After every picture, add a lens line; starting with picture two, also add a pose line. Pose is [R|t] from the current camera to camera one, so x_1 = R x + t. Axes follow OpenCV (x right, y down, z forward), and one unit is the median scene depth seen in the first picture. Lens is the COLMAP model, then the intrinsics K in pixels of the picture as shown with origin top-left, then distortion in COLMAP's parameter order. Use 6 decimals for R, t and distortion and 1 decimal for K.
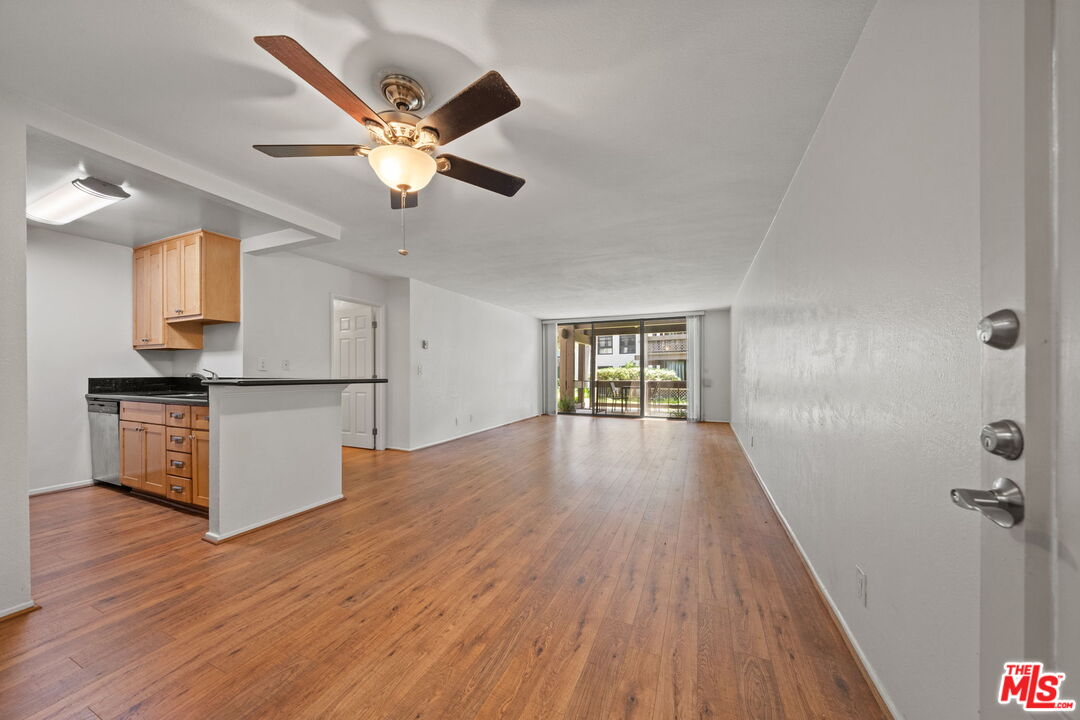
lens RADIAL K [[378.0, 0, 530.6], [0, 378.0, 366.1], [0, 0, 1]] dist [0.005600, -0.000049]
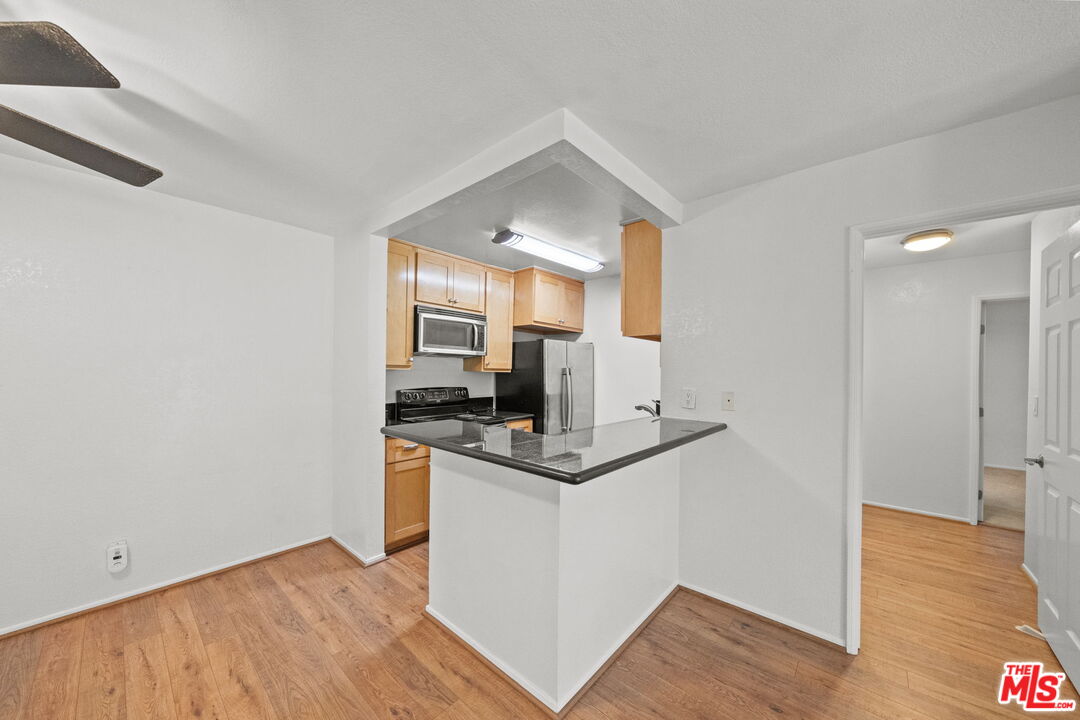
lens RADIAL K [[378.0, 0, 550.1], [0, 378.0, 367.7], [0, 0, 1]] dist [0.005600, -0.000049]
pose [[-0.289953, -0.001868, -0.957039, -0.064001], [-0.007676, 0.999970, 0.000374, -0.121938], [0.957010, 0.007455, -0.289959, 1.677061]]
